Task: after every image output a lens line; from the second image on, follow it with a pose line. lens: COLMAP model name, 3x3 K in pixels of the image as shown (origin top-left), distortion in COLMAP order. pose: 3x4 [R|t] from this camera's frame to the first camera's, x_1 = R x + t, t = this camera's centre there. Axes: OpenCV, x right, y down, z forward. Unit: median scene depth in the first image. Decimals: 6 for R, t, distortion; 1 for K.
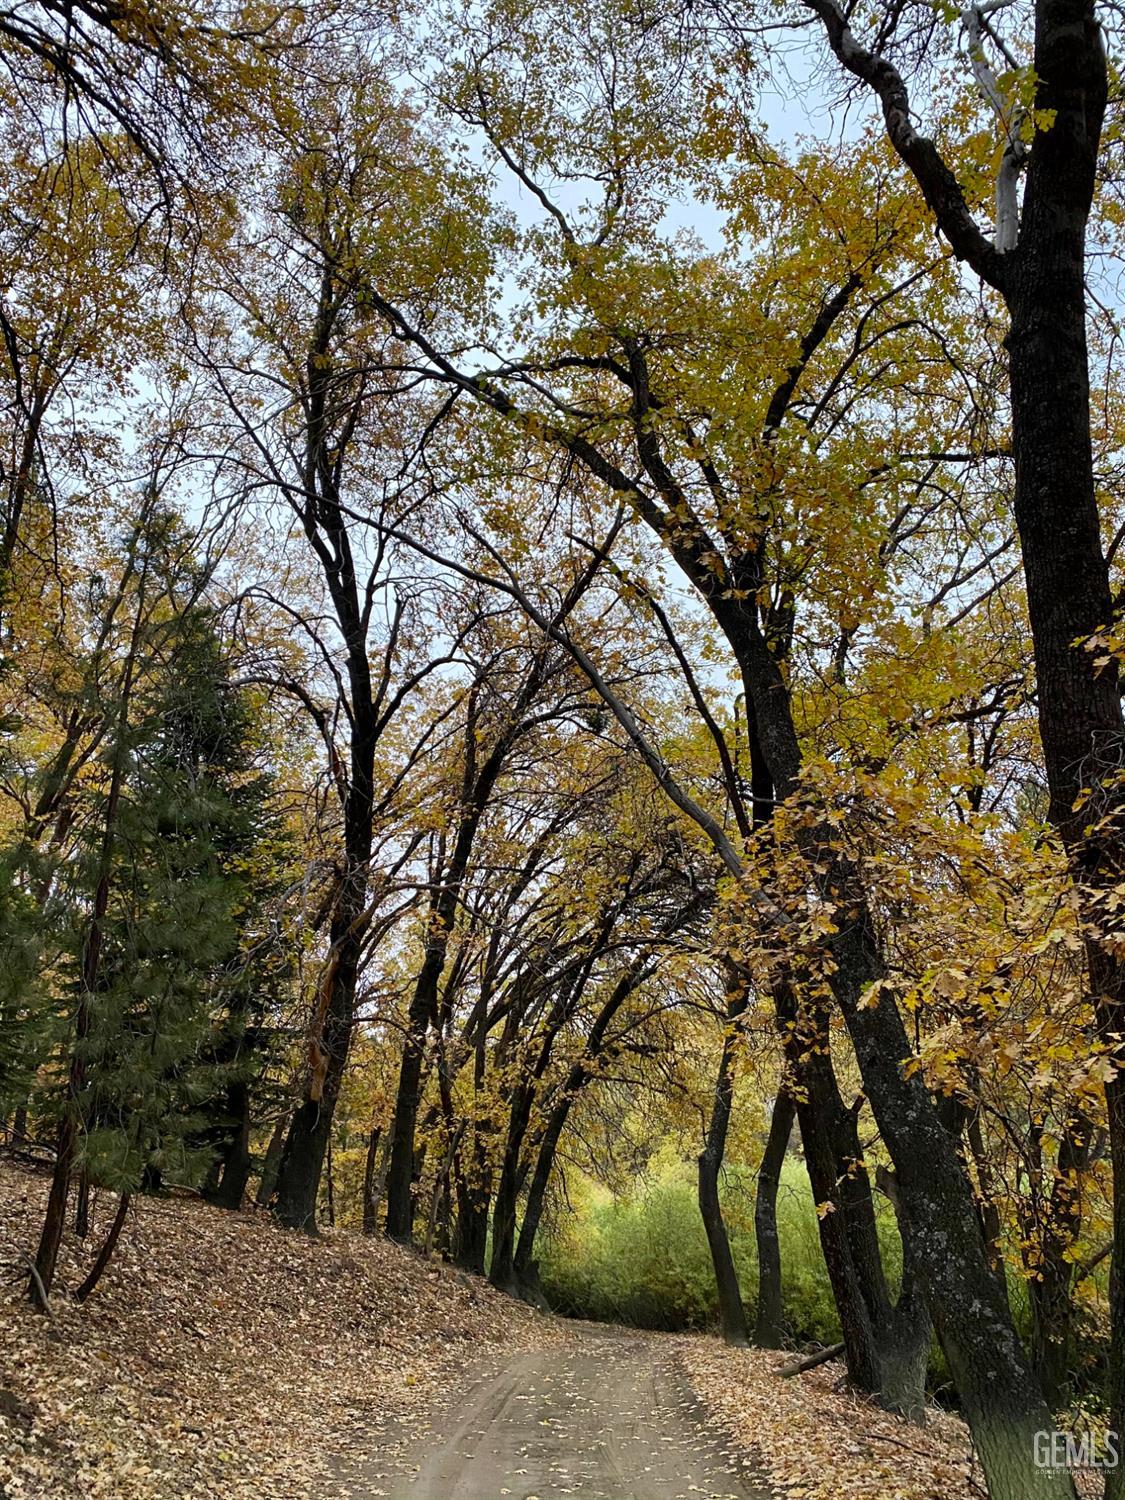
lens RADIAL K [[1151.3, 0, 562.5], [0, 1151.3, 750.0], [0, 0, 1]] dist [0.046327, -0.046707]
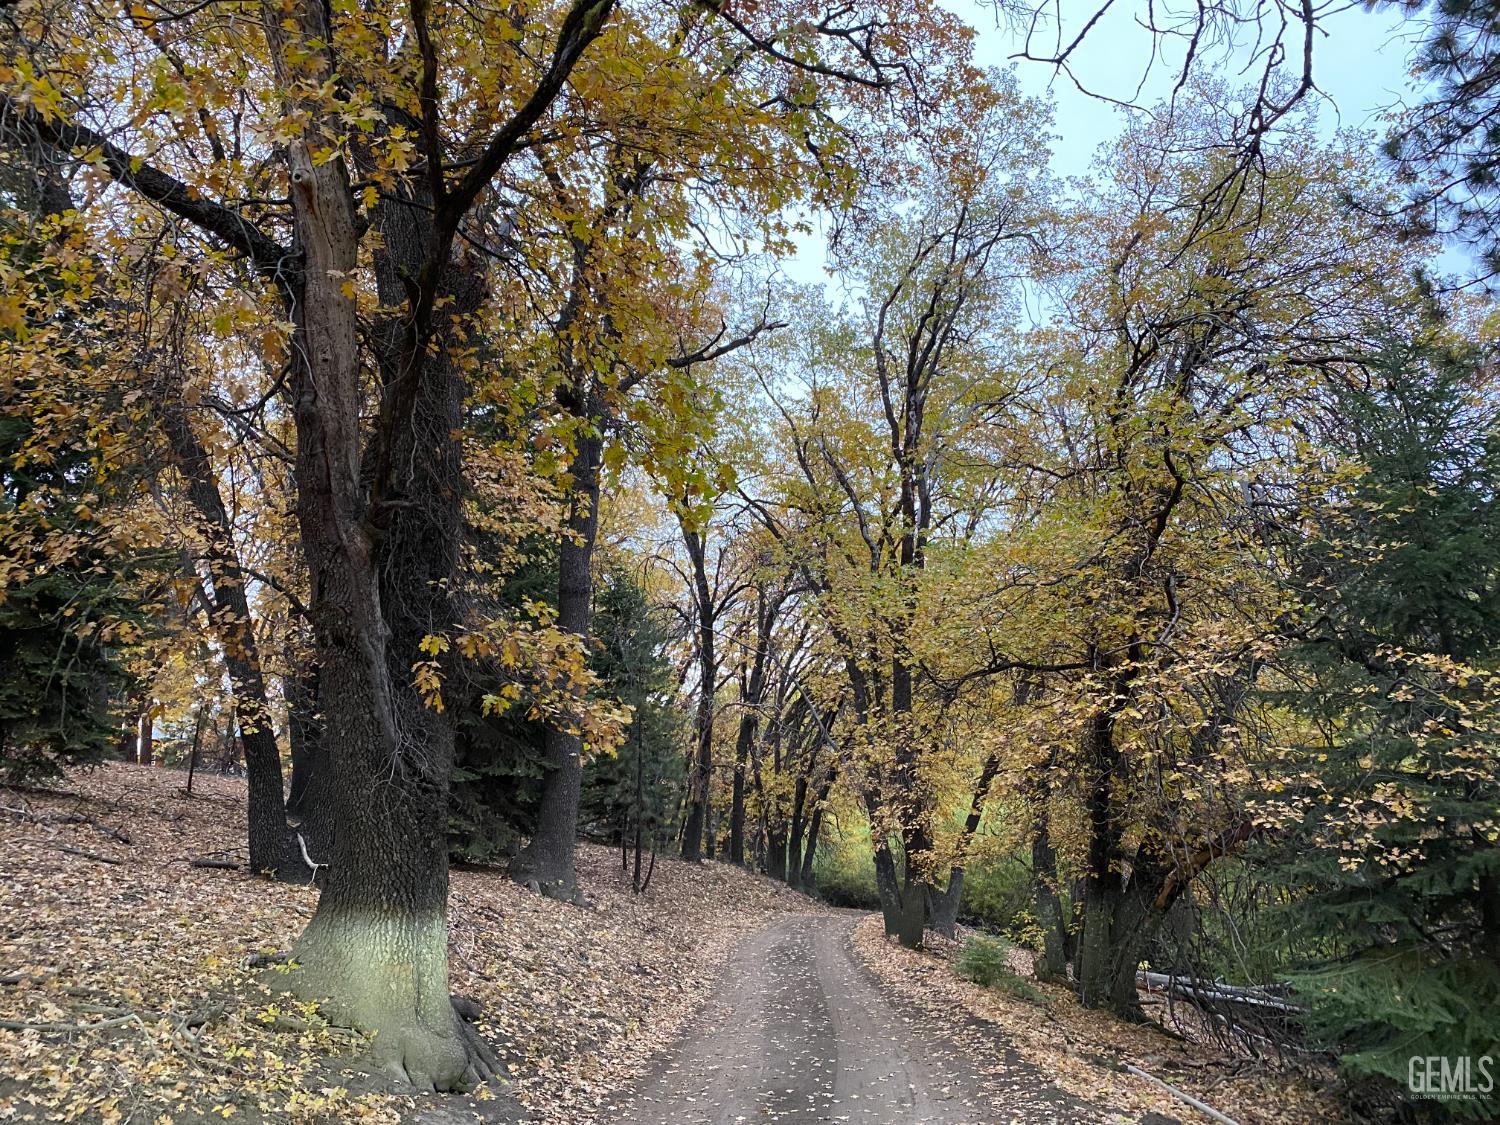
lens RADIAL K [[1151.3, 0, 750.0], [0, 1151.3, 554.7], [0, 0, 1]] dist [0.046327, -0.046707]
pose [[0.995340, -0.039100, -0.088144, 0.053841], [0.053122, 0.985222, 0.162834, -0.323597], [0.080475, -0.166758, 0.982708, -0.652135]]
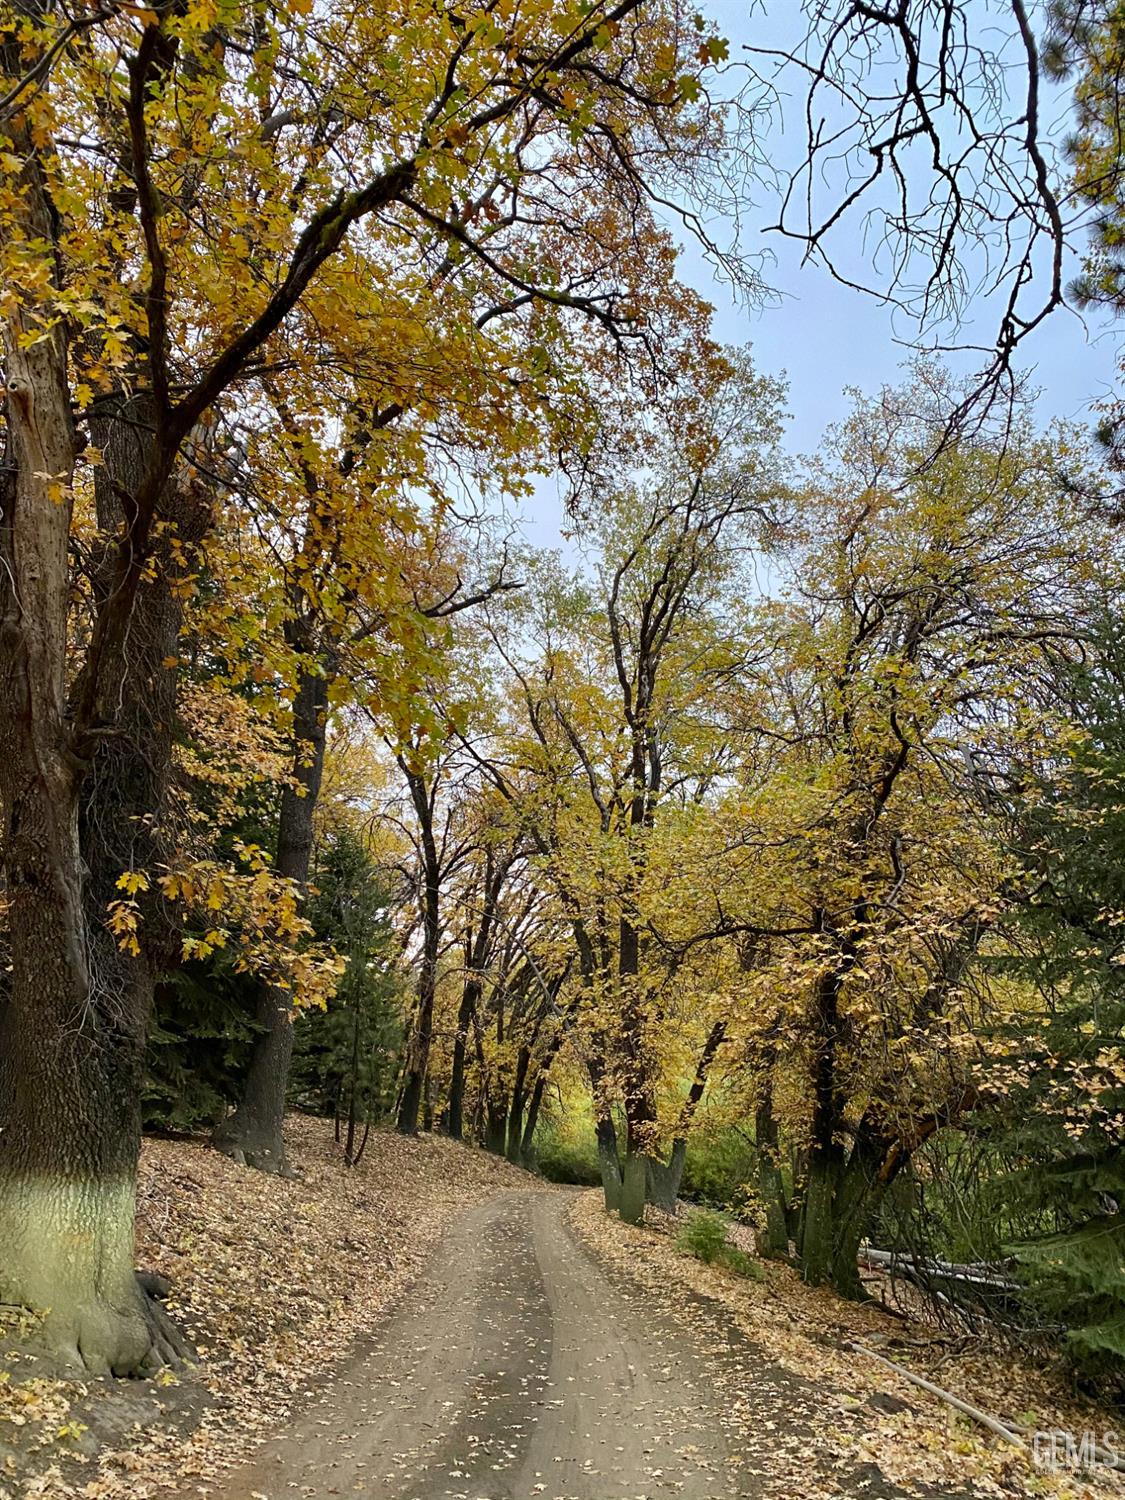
lens RADIAL K [[1143.3, 0, 562.5], [0, 1143.3, 750.0], [0, 0, 1]] dist [0.038458, -0.029754]
pose [[0.999782, -0.014728, -0.014796, 0.053094], [0.016119, 0.994978, 0.098786, -0.311683], [0.013266, -0.099003, 0.994999, -0.638547]]
